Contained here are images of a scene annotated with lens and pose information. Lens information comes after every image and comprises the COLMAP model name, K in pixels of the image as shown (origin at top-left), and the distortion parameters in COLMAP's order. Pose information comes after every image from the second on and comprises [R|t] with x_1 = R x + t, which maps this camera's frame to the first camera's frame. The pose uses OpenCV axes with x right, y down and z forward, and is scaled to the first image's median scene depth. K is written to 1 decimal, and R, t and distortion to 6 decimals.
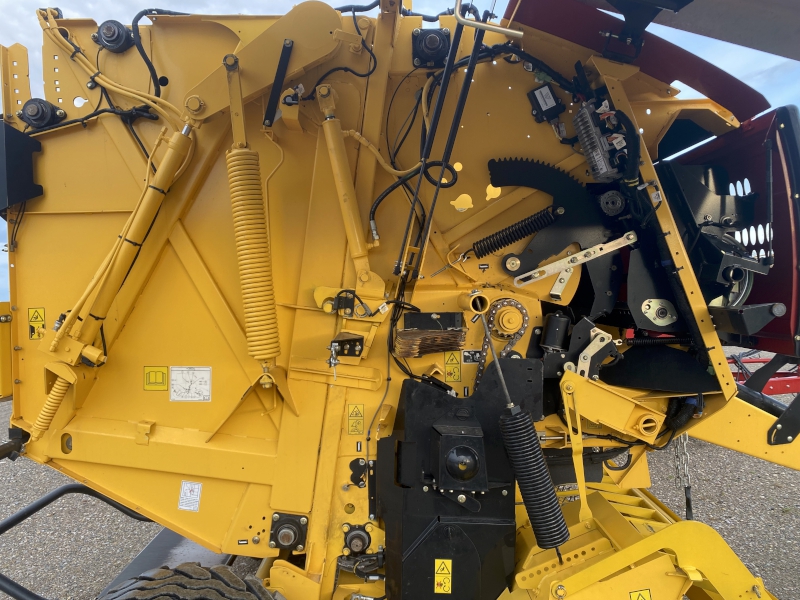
lens RADIAL K [[605.2, 0, 393.6], [0, 605.2, 297.1], [0, 0, 1]] dist [0.034817, -0.004484]
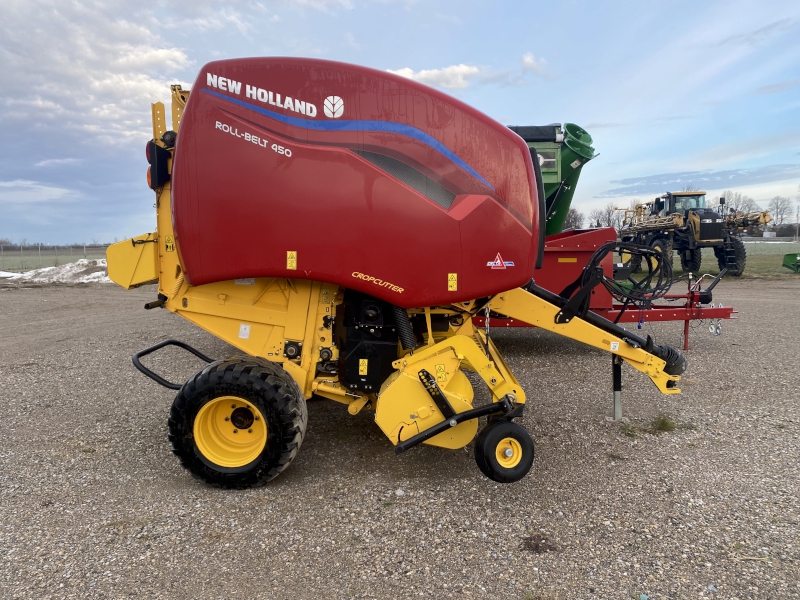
lens RADIAL K [[605.2, 0, 407.1], [0, 605.2, 299.5], [0, 0, 1]] dist [0.034817, -0.004484]
pose [[0.999443, 0.031755, -0.010222, 0.229730], [-0.030586, 0.994595, 0.099223, 0.003157], [0.013317, -0.098855, 0.995013, -1.015509]]
